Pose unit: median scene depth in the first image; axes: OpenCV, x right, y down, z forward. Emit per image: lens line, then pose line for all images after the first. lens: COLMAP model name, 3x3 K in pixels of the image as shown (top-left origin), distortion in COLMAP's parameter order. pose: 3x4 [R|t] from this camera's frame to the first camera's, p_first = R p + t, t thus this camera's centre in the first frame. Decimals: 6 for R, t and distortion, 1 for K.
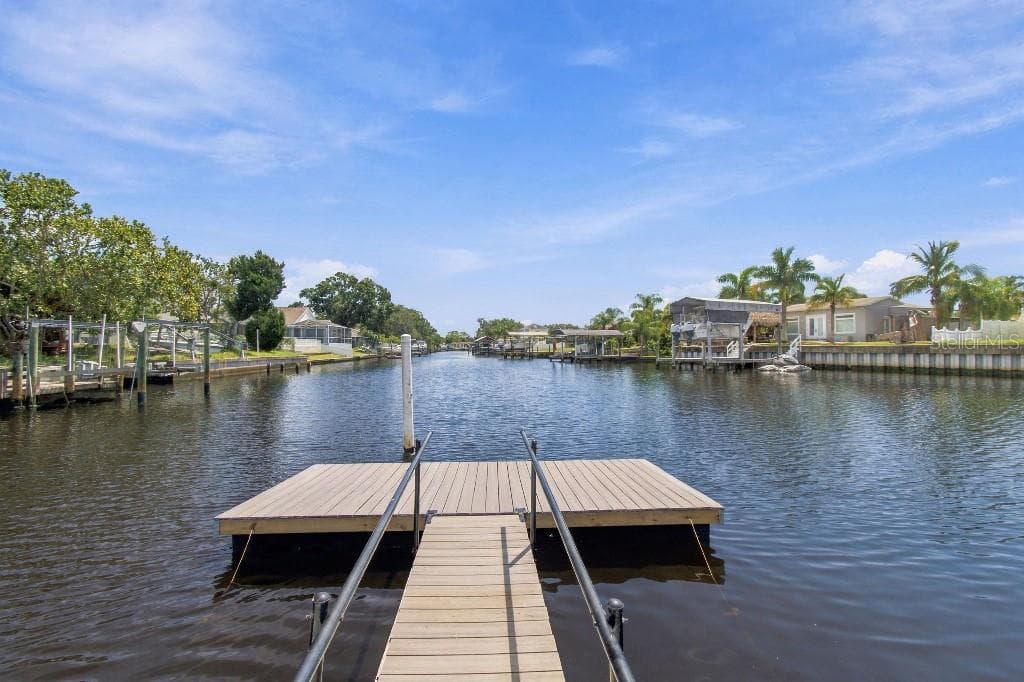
lens RADIAL K [[459.6, 0, 510.2], [0, 459.6, 343.4], [0, 0, 1]] dist [-0.075485, 0.060244]
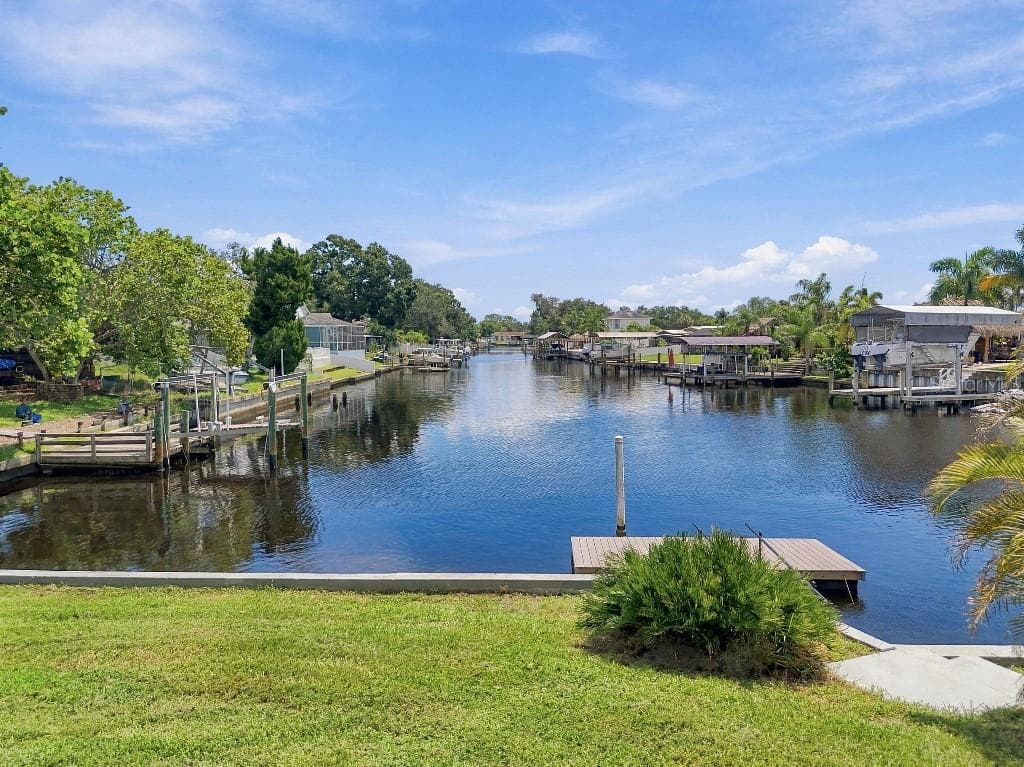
lens RADIAL K [[758.8, 0, 512.0], [0, 758.8, 383.5], [0, 0, 1]] dist [0.004248, -0.003013]
pose [[0.996329, 0.008714, -0.085158, -0.060143], [-0.002609, 0.997434, 0.071550, -0.052701], [0.085563, -0.071065, 0.993795, -0.182772]]
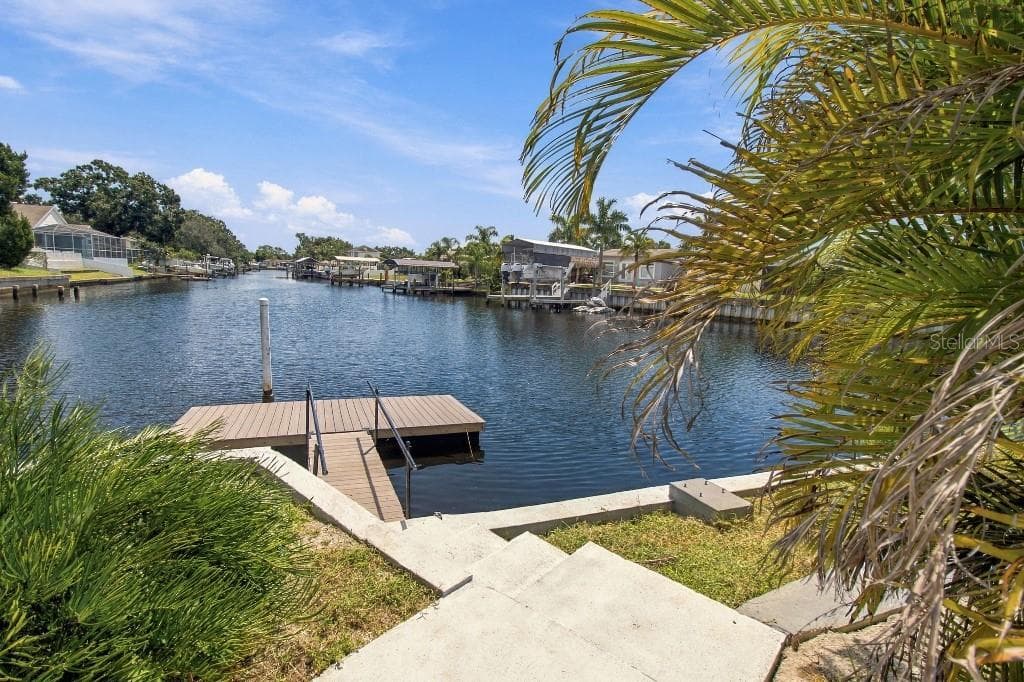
lens RADIAL K [[485.9, 0, 513.7], [0, 485.9, 350.2], [0, 0, 1]] dist [-0.012454, 0.001299]
pose [[0.938769, -0.003547, 0.344529, -0.007561], [-0.054222, 0.985966, 0.157895, -0.020093], [-0.340254, -0.166908, 0.925402, -0.069270]]
